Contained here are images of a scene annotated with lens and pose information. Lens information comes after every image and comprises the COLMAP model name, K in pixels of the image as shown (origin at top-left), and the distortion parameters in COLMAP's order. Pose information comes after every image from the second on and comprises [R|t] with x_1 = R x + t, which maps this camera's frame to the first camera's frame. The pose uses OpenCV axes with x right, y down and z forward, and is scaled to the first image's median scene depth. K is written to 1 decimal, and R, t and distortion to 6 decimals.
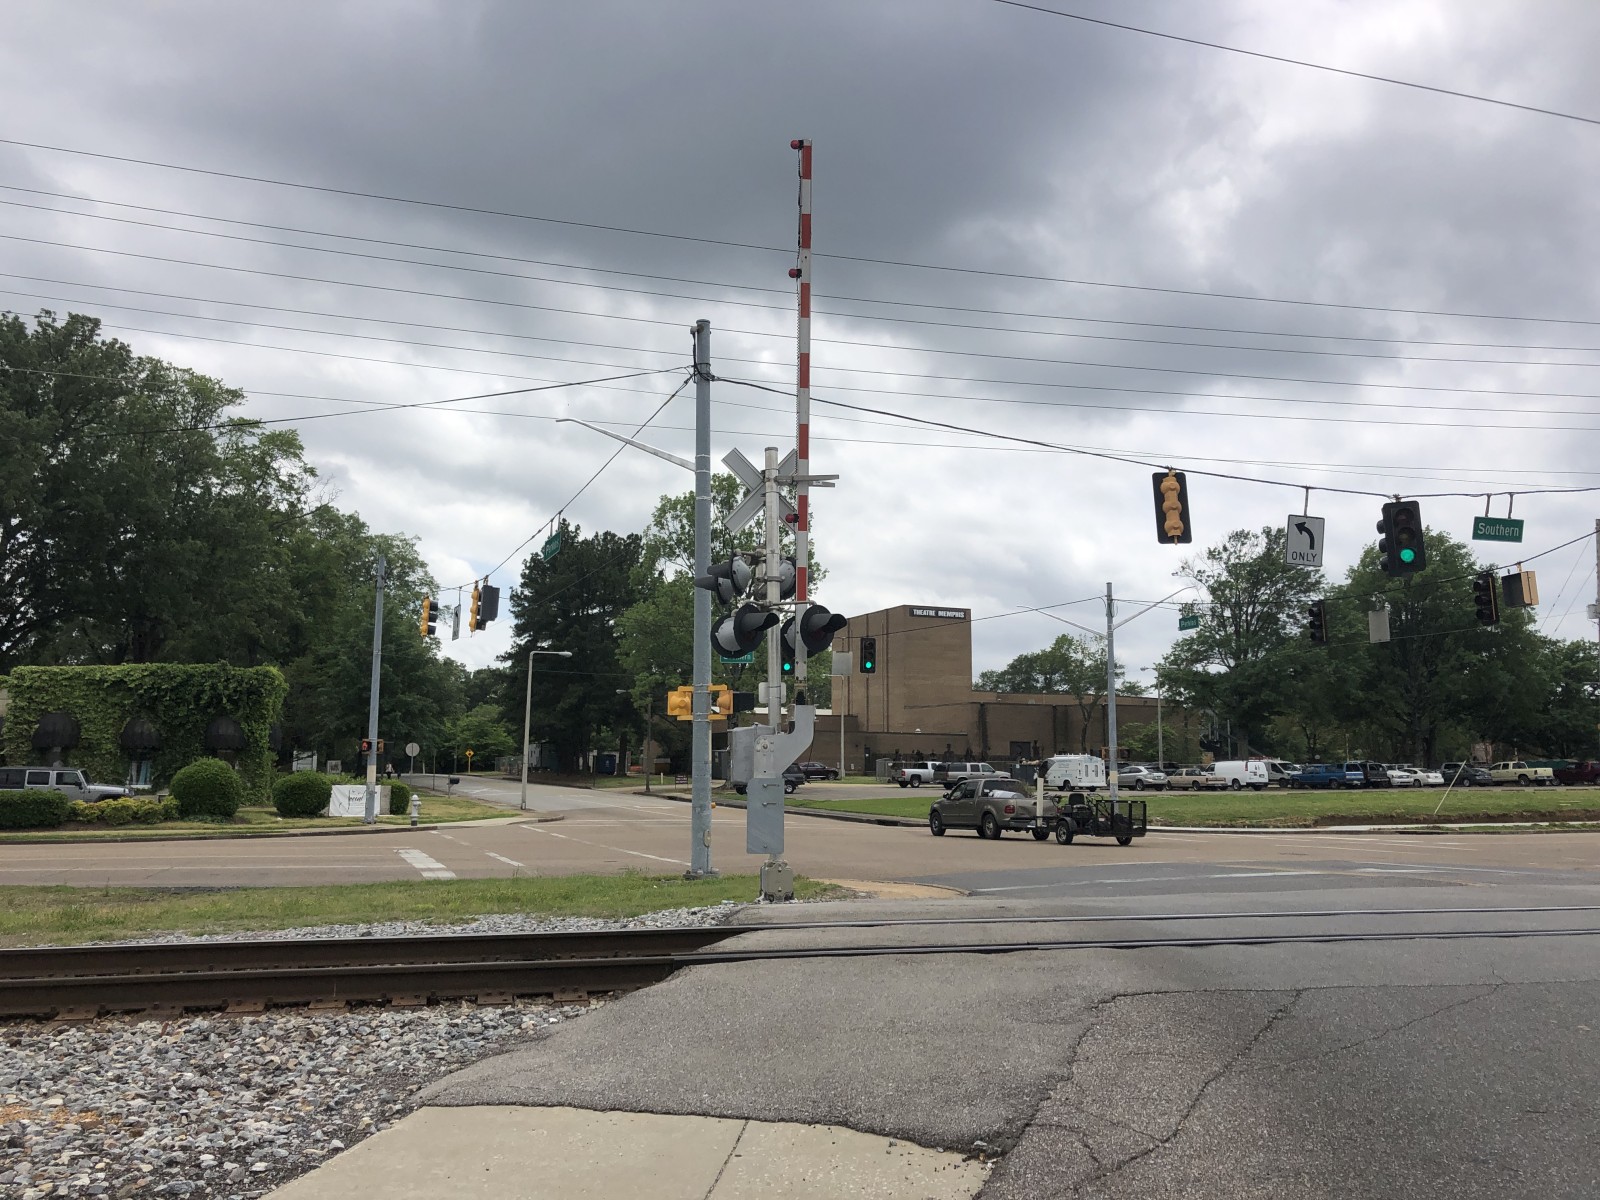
lens RADIAL K [[1350.5, 0, 798.5], [0, 1350.5, 575.1], [0, 0, 1]] dist [0.021724, -0.010387]
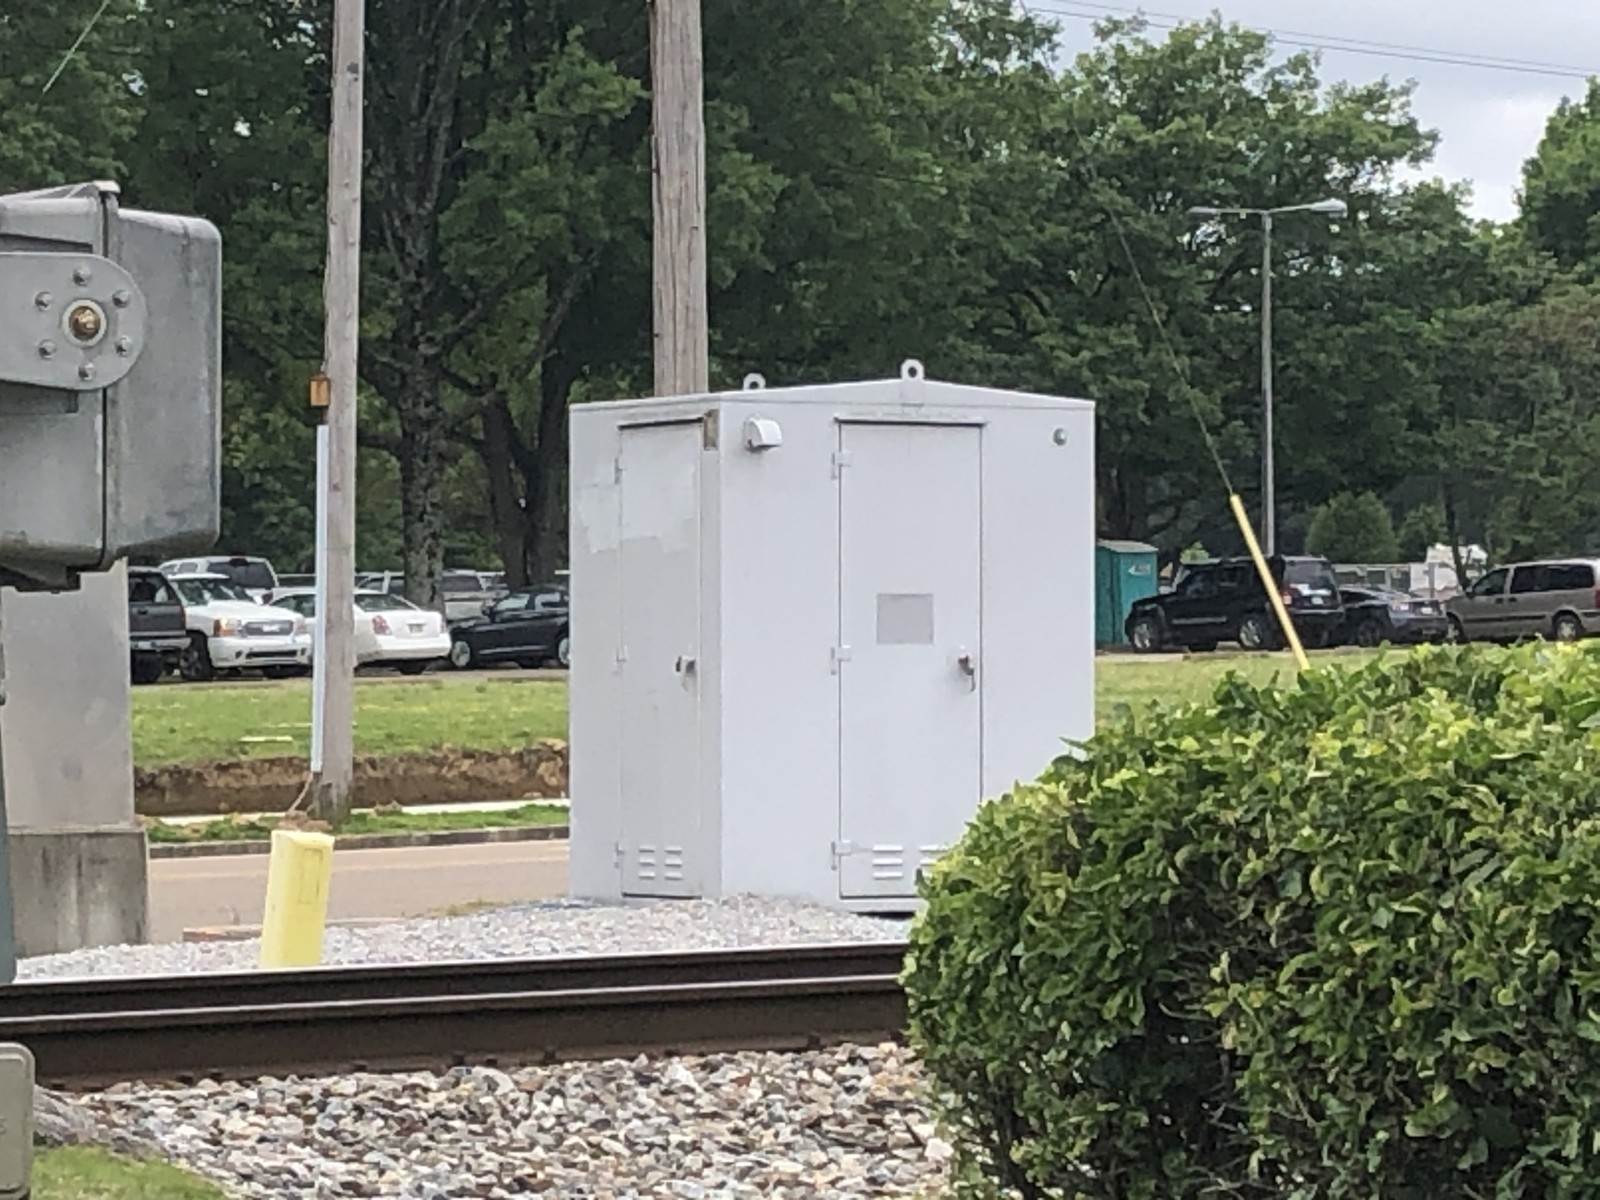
lens RADIAL K [[6645.0, 0, 743.3], [0, 6645.0, 507.1], [0, 0, 1]] dist [0.254915, -0.183623]
pose [[0.939095, -0.006404, 0.343597, 0.167017], [-0.036775, 0.992212, 0.119006, -0.002044], [-0.341683, -0.124394, 0.931547, -0.030940]]
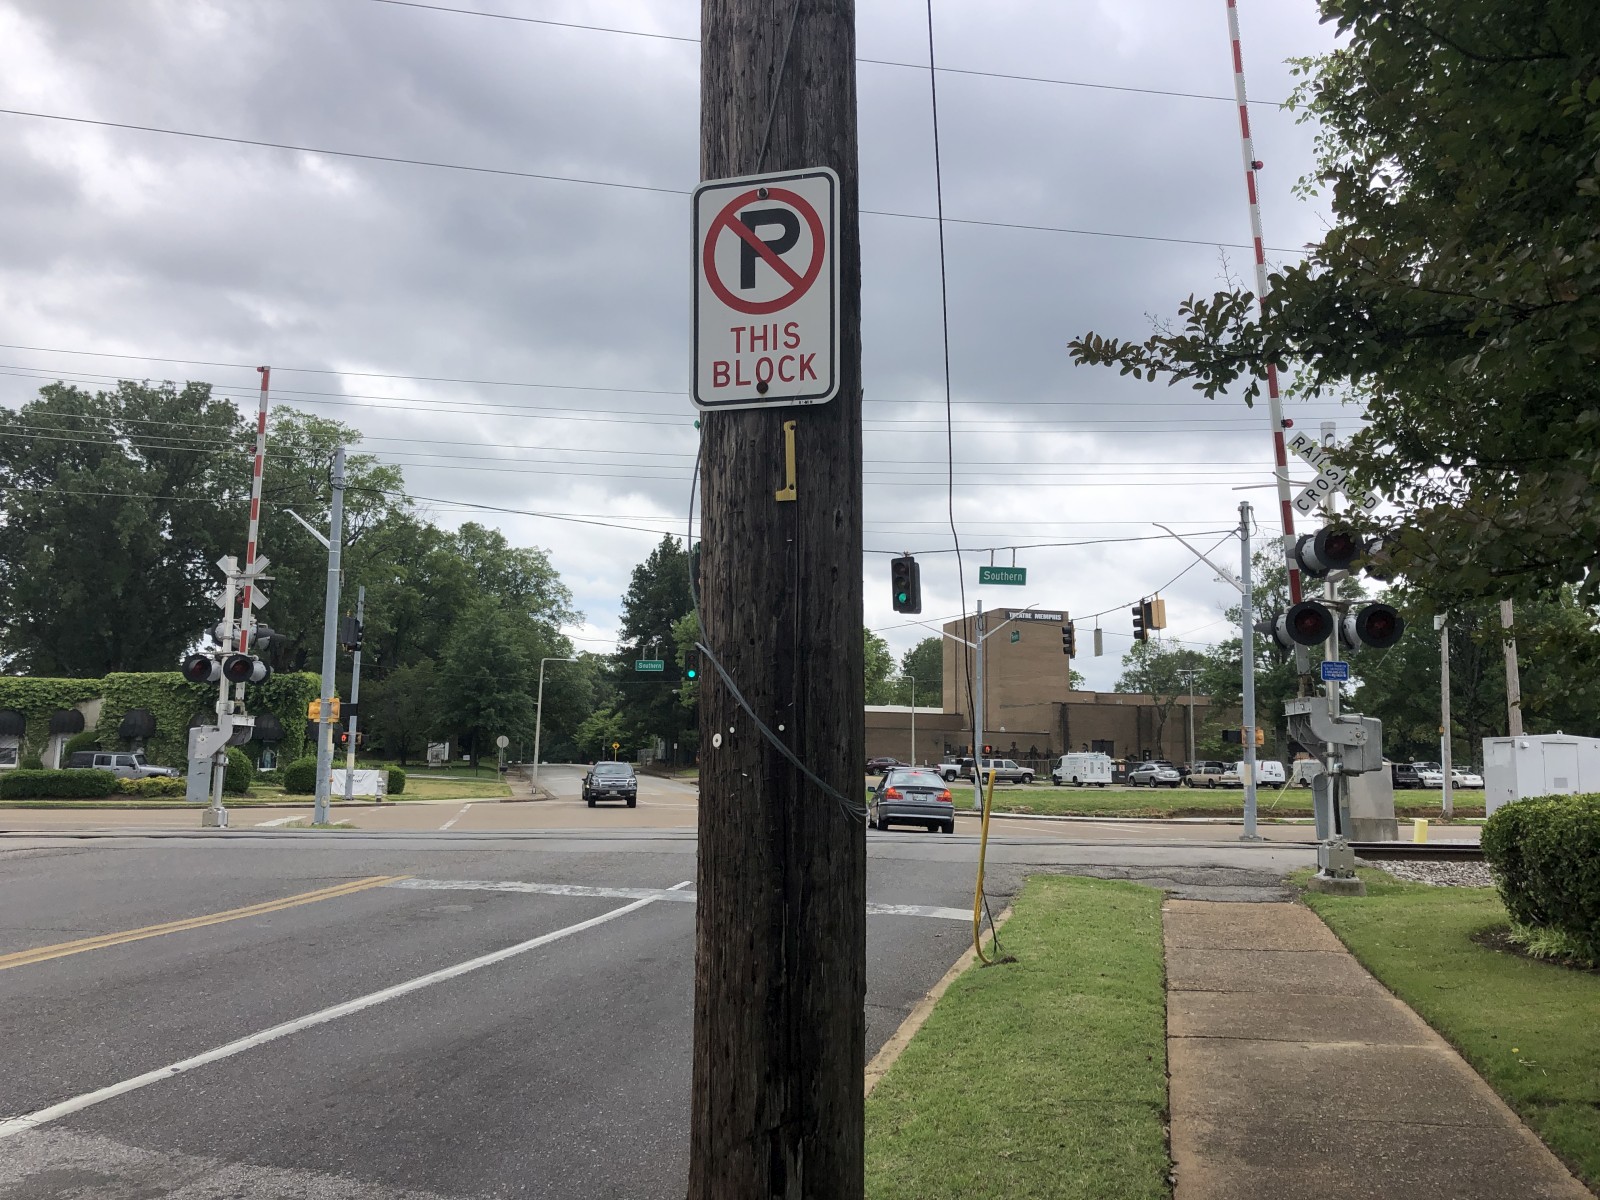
lens RADIAL K [[1350.5, 0, 798.5], [0, 1350.5, 575.1], [0, 0, 1]] dist [0.021724, -0.010387]
pose [[0.986779, -0.010686, -0.161719, 0.157209], [0.011085, 0.999937, 0.001568, -0.011413], [0.161692, -0.003340, 0.986836, -0.088424]]
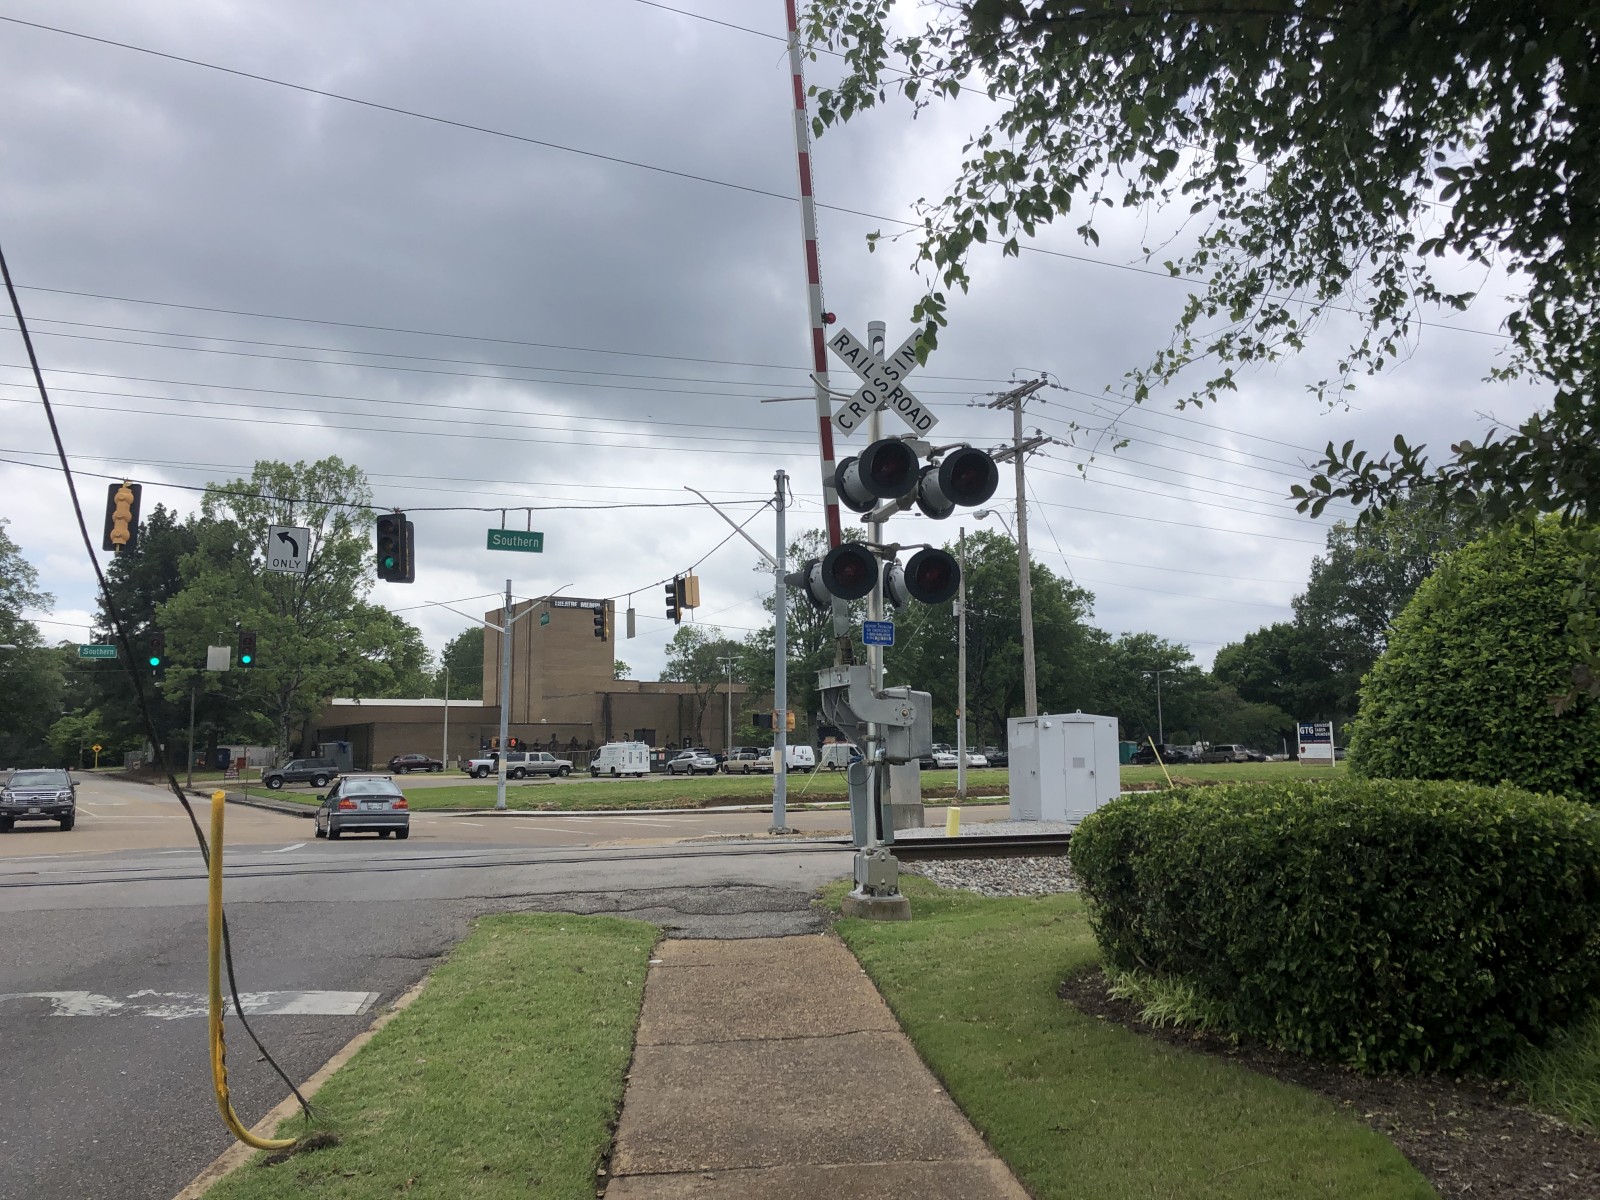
lens RADIAL K [[1328.2, 0, 782.6], [0, 1328.2, 577.9], [0, 0, 1]] dist [0.153212, -0.288522]
pose [[0.987860, 0.008121, 0.155134, 0.166597], [-0.009627, 0.999914, 0.008960, -0.004408], [-0.155048, -0.010345, 0.987853, -0.035426]]
